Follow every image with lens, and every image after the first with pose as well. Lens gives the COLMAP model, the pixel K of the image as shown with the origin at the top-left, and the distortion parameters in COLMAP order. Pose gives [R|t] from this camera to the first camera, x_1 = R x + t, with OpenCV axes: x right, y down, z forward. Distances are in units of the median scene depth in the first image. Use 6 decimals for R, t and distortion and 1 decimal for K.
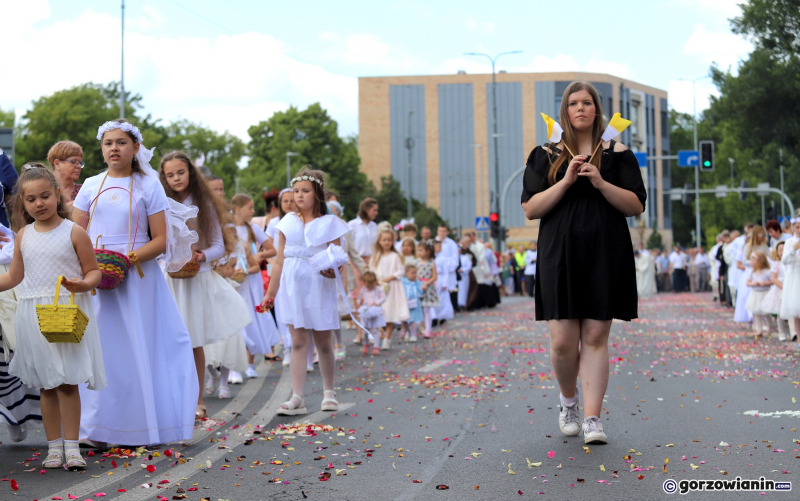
lens RADIAL K [[2171.3, 0, 400.0], [0, 2171.3, 250.5], [0, 0, 1]] dist [0.037740, 0.410314]
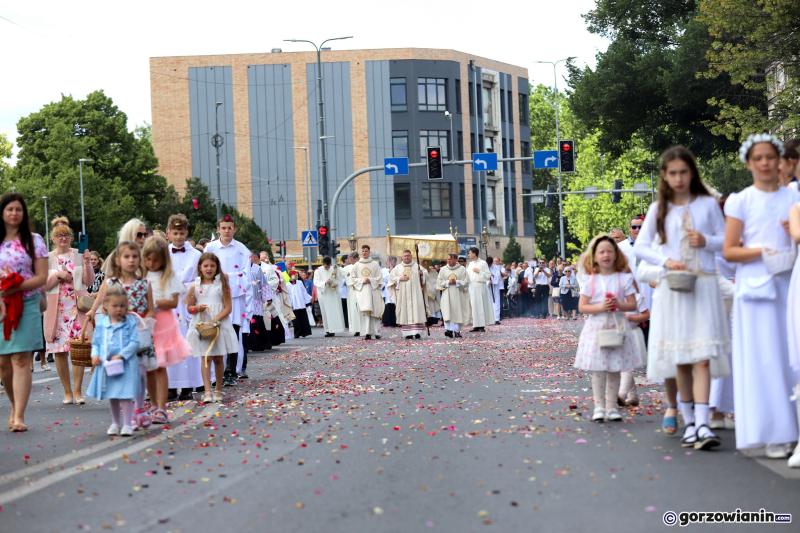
lens RADIAL K [[1833.2, 0, 365.6], [0, 1833.2, 268.2], [0, 0, 1]] dist [0.054345, 0.657065]
pose [[0.998414, -0.012606, 0.054873, 0.022639], [0.012903, 0.999904, -0.005058, 0.004130], [-0.054804, 0.005758, 0.998481, 0.300997]]
